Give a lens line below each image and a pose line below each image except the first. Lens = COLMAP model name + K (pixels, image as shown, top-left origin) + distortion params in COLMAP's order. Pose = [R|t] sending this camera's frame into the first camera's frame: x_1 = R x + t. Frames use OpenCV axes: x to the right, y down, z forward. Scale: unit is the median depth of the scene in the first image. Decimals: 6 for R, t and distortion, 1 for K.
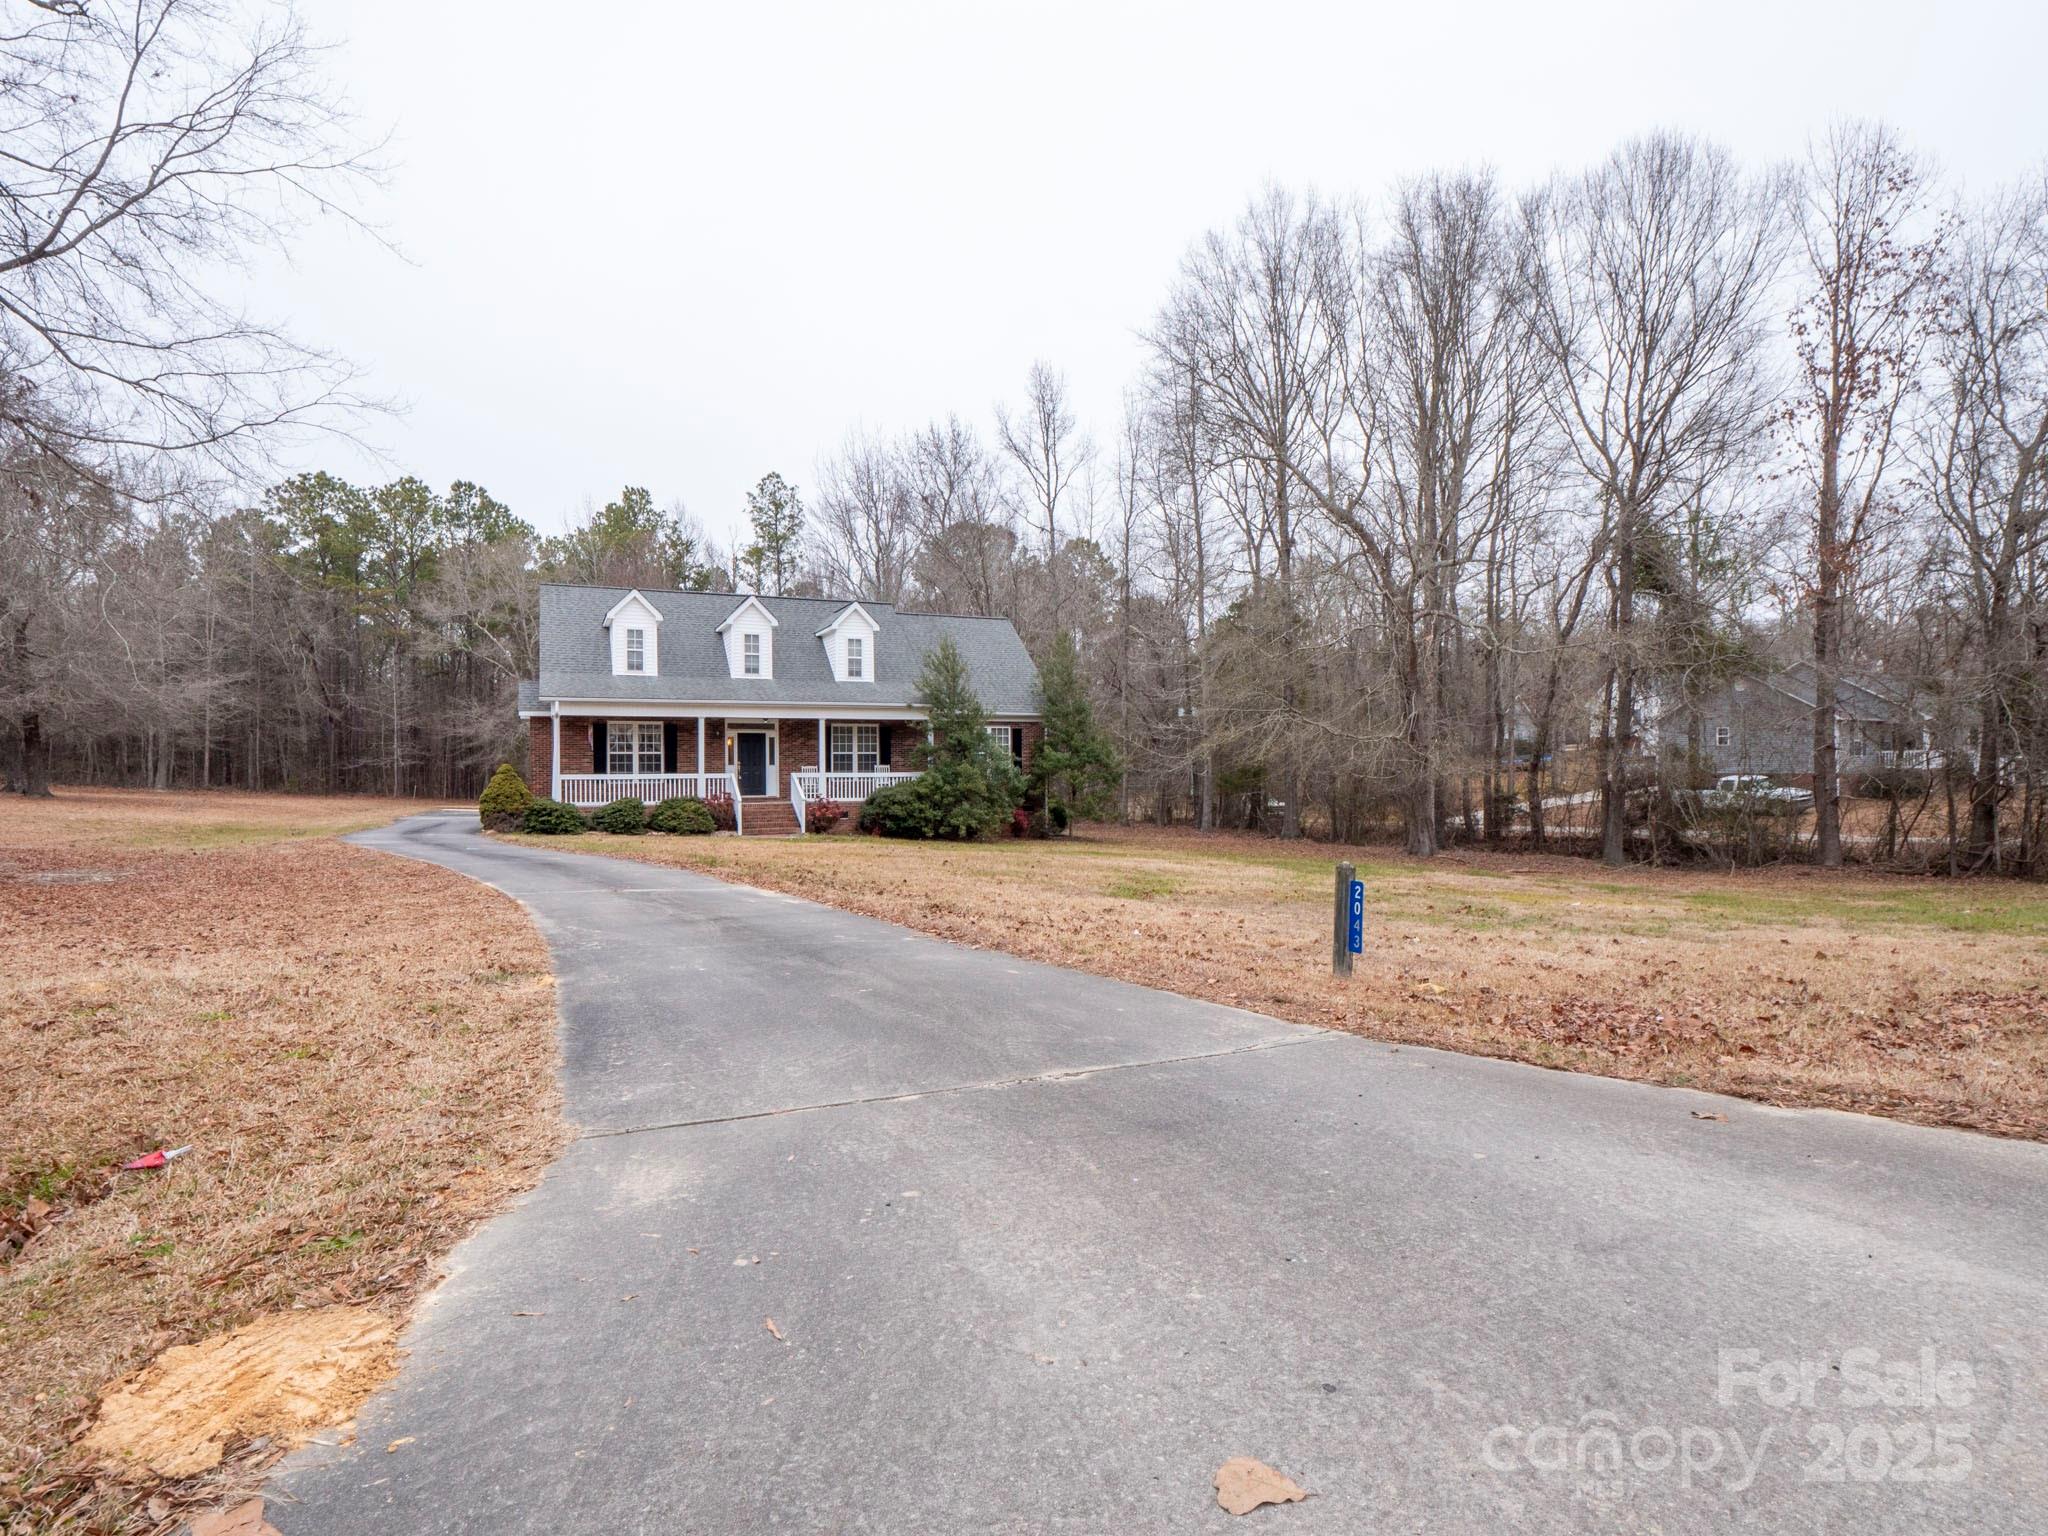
lens RADIAL K [[1156.4, 0, 1014.3], [0, 1156.4, 765.1], [0, 0, 1]] dist [-0.004561, -0.000090]
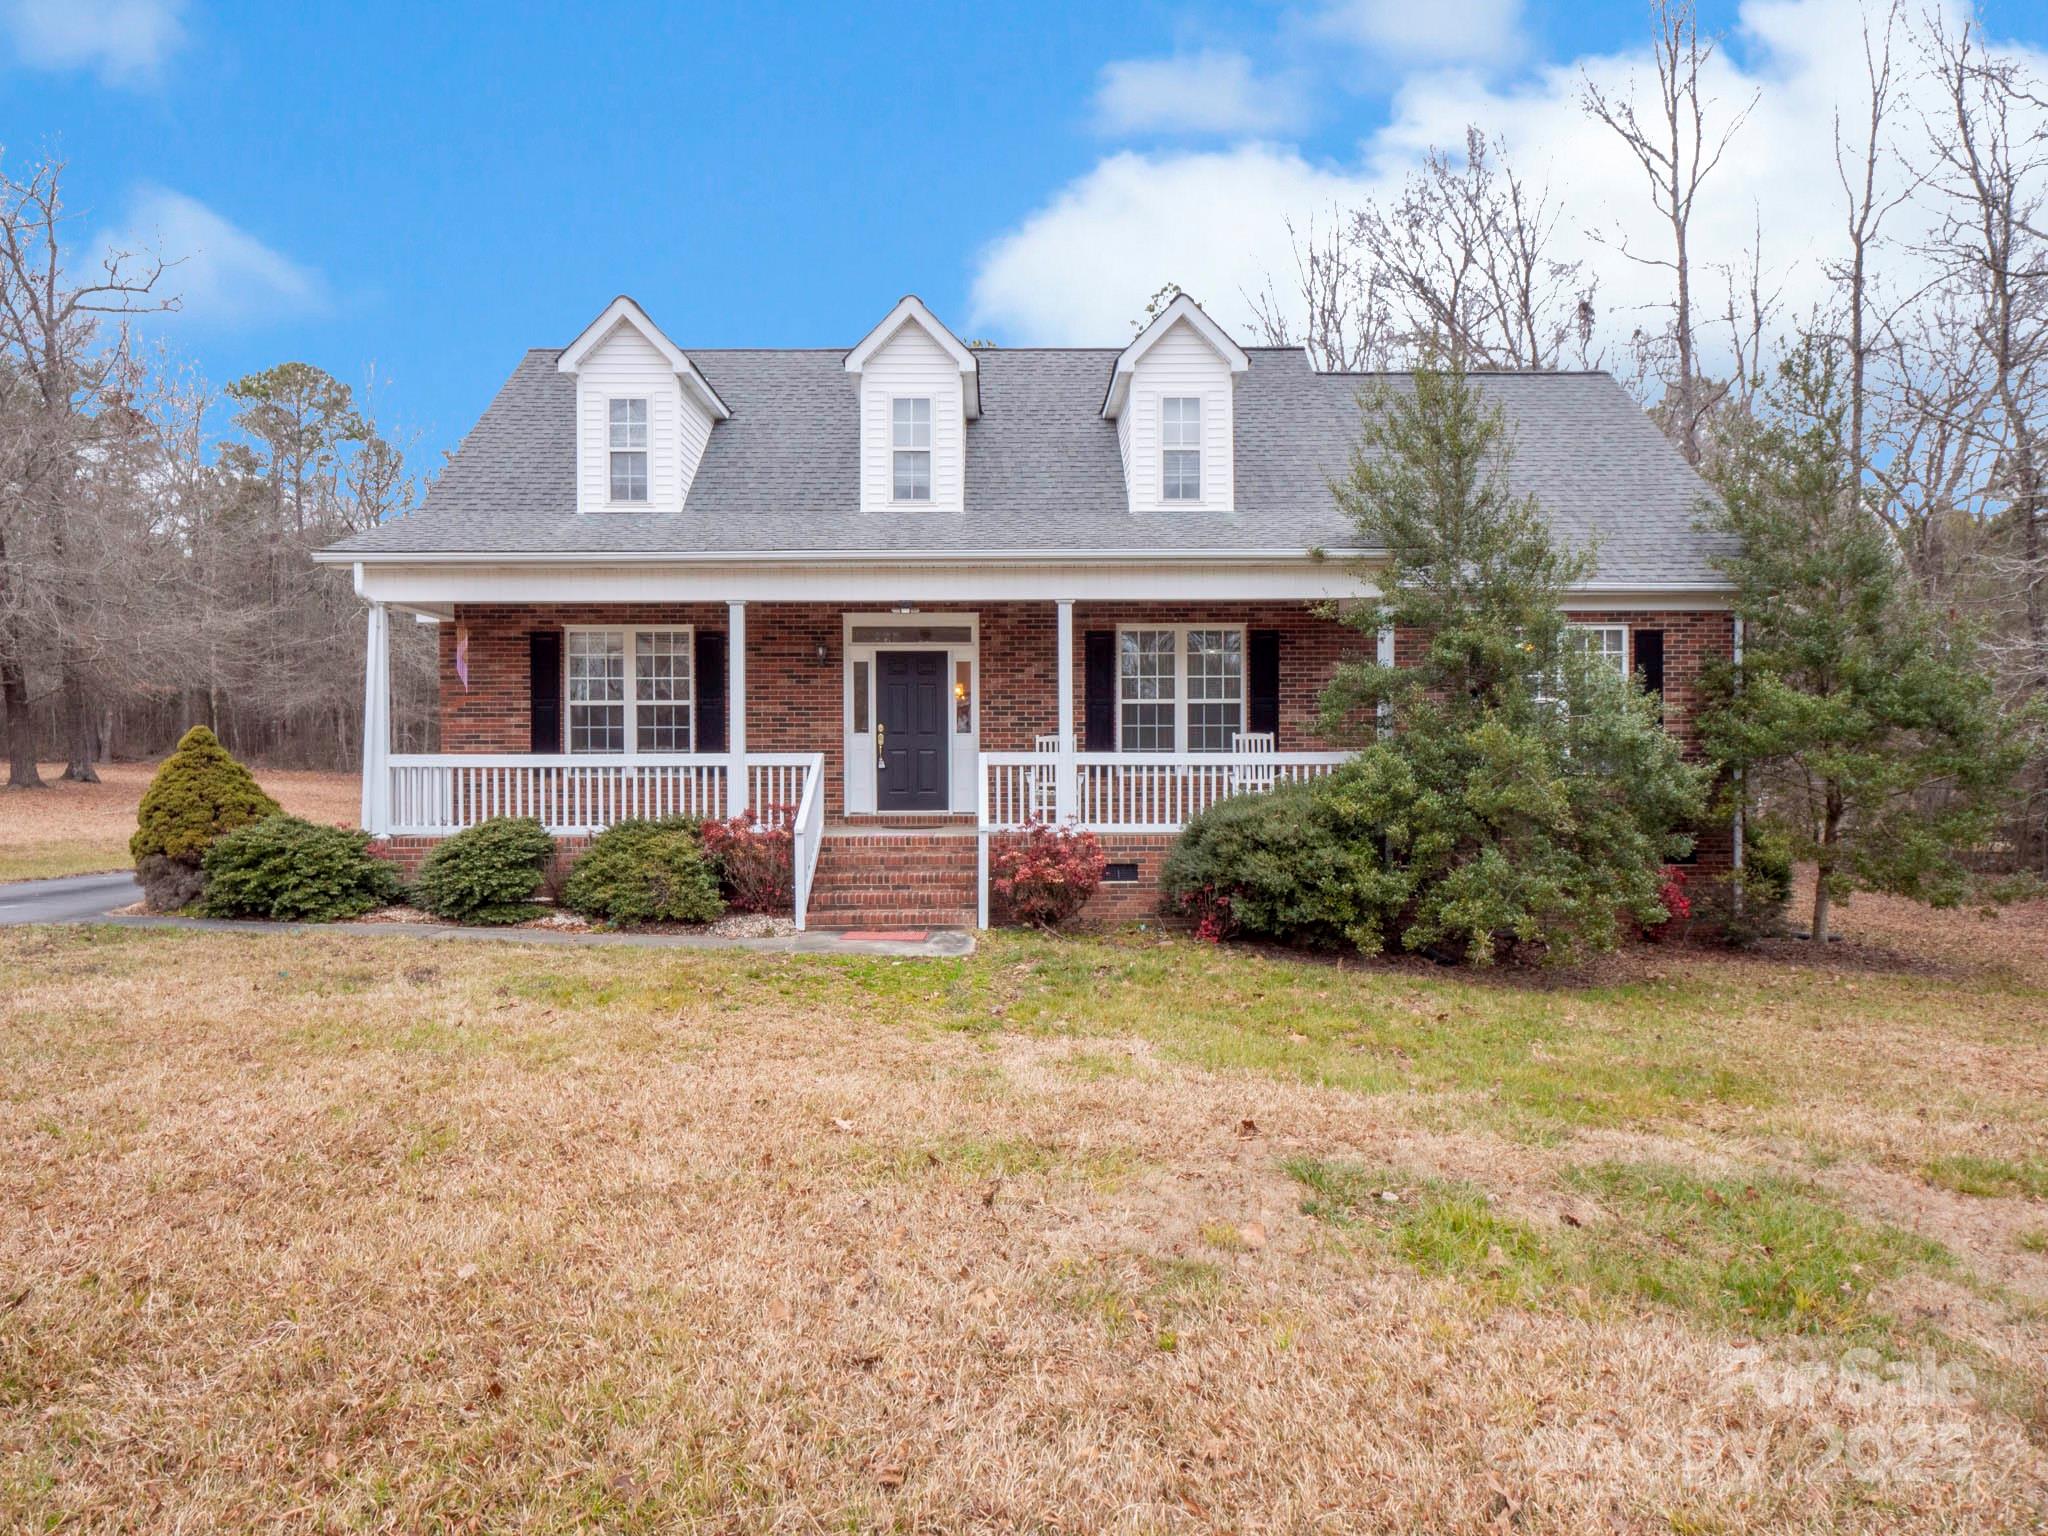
lens RADIAL K [[1305.9, 0, 1007.3], [0, 1305.9, 774.6], [0, 0, 1]] dist [0.002112, 0.001205]
pose [[0.922769, 0.008240, -0.385266, -0.027448], [-0.001716, 0.999849, 0.017275, 0.006670], [0.385351, -0.015279, 0.922644, 0.622450]]
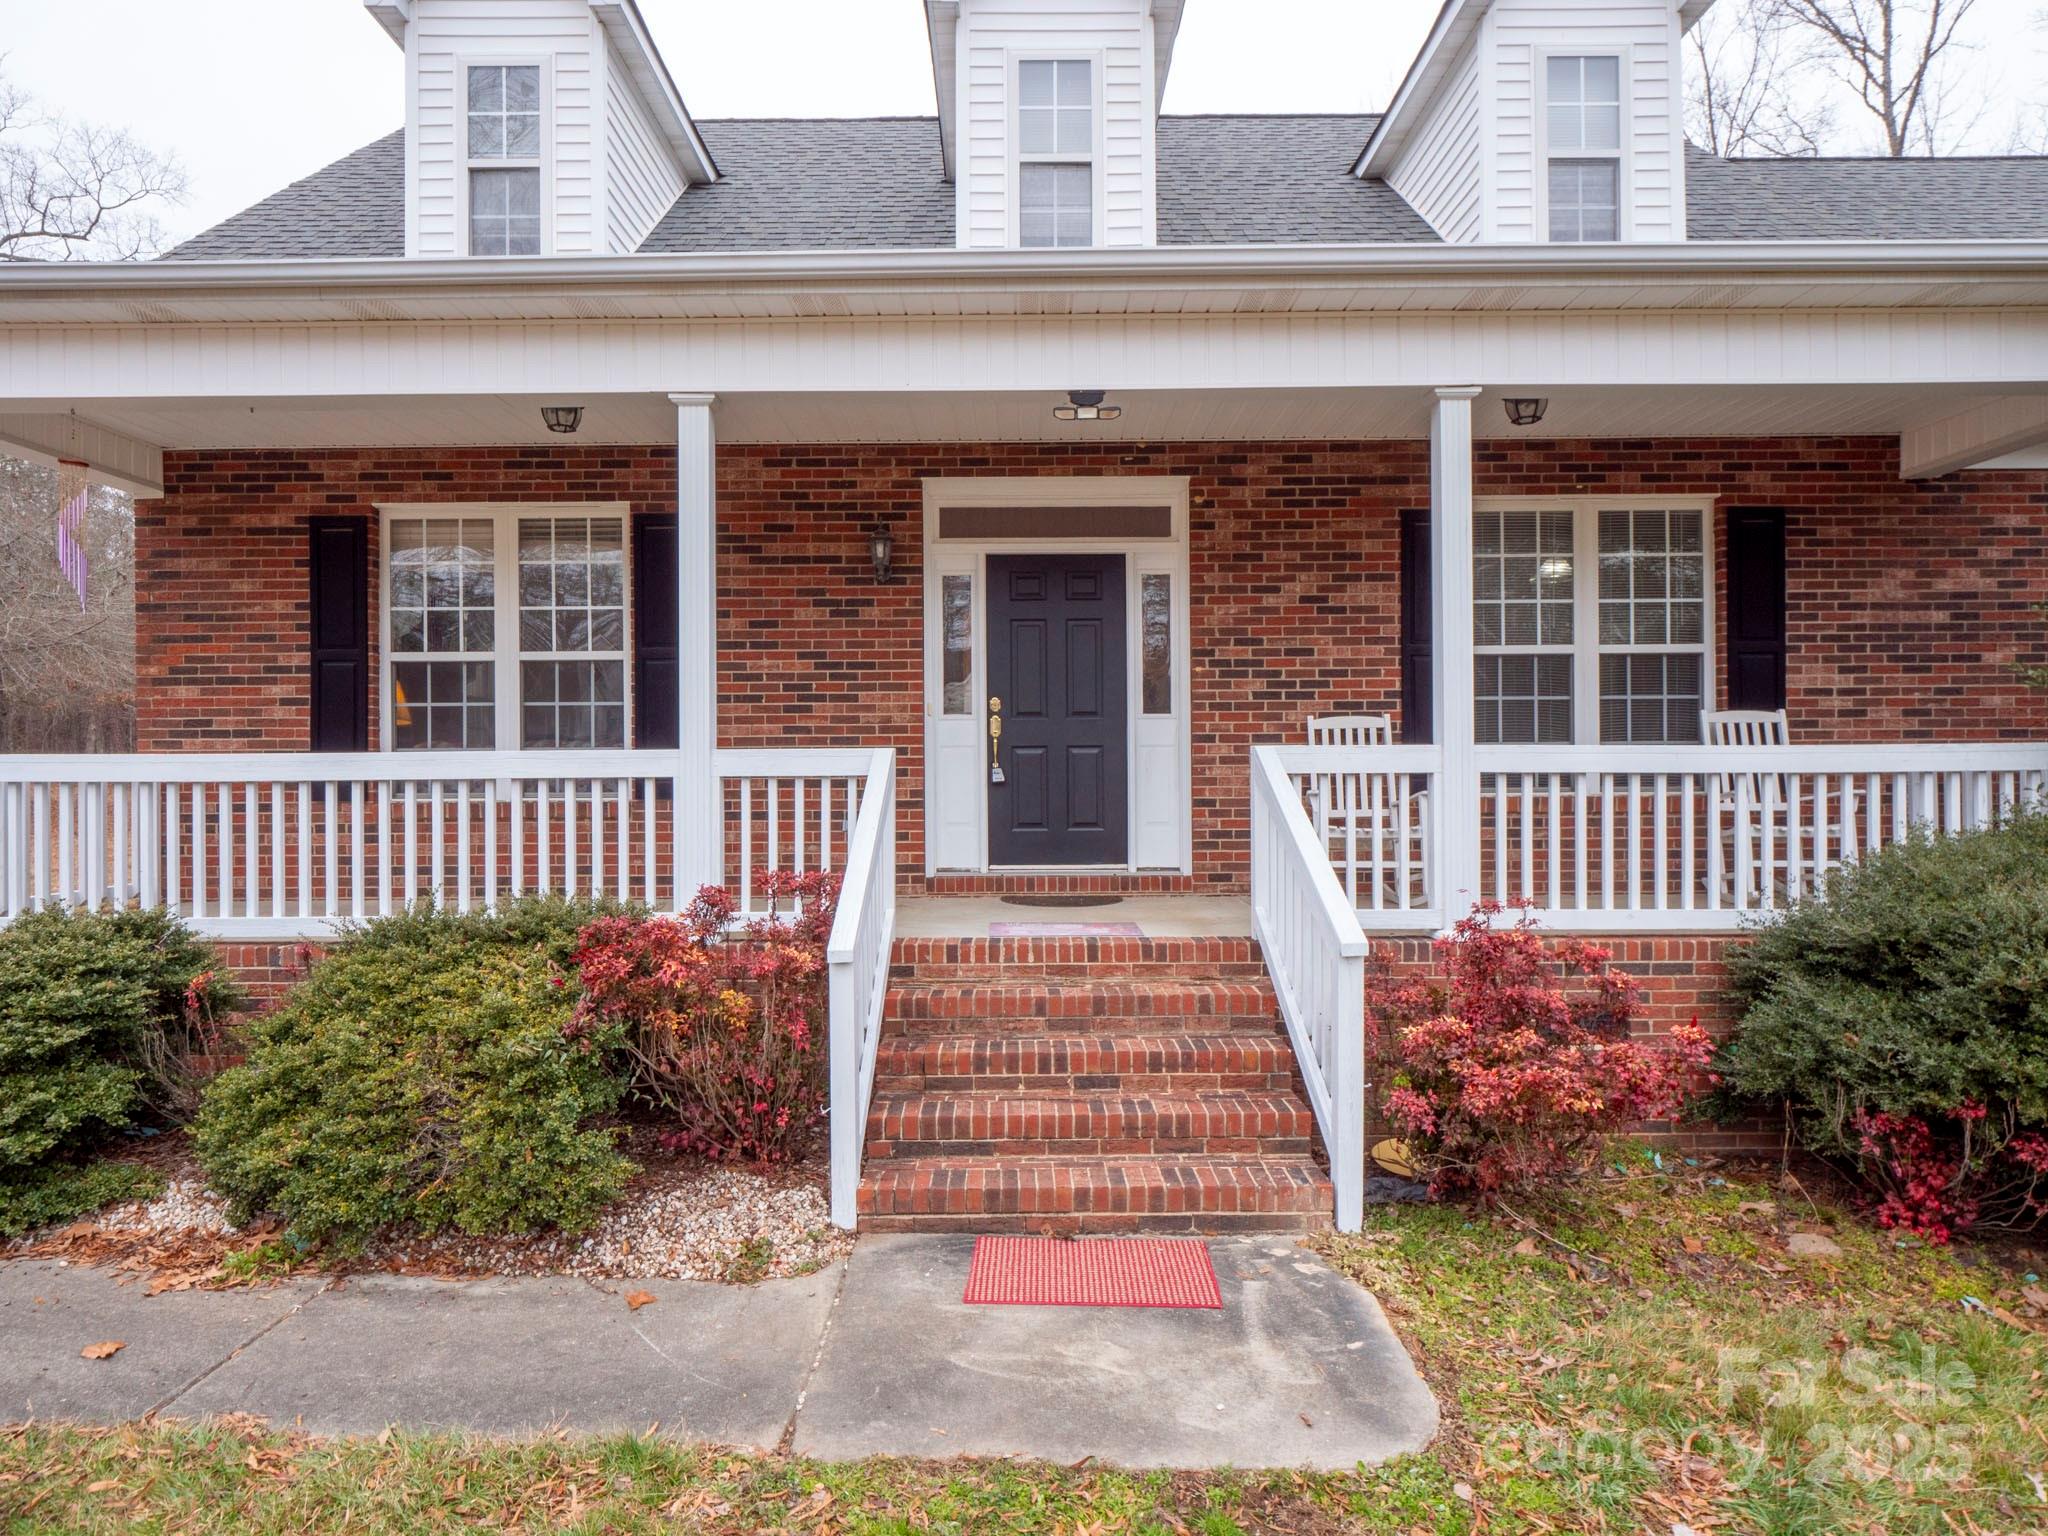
lens RADIAL K [[1173.4, 0, 1021.3], [0, 1173.4, 771.0], [0, 0, 1]] dist [0.004480, -0.000581]
pose [[0.923859, 0.000280, -0.382734, -0.159408], [0.000963, 0.999995, 0.003056, 0.009801], [0.382733, -0.003192, 0.923854, 0.833998]]
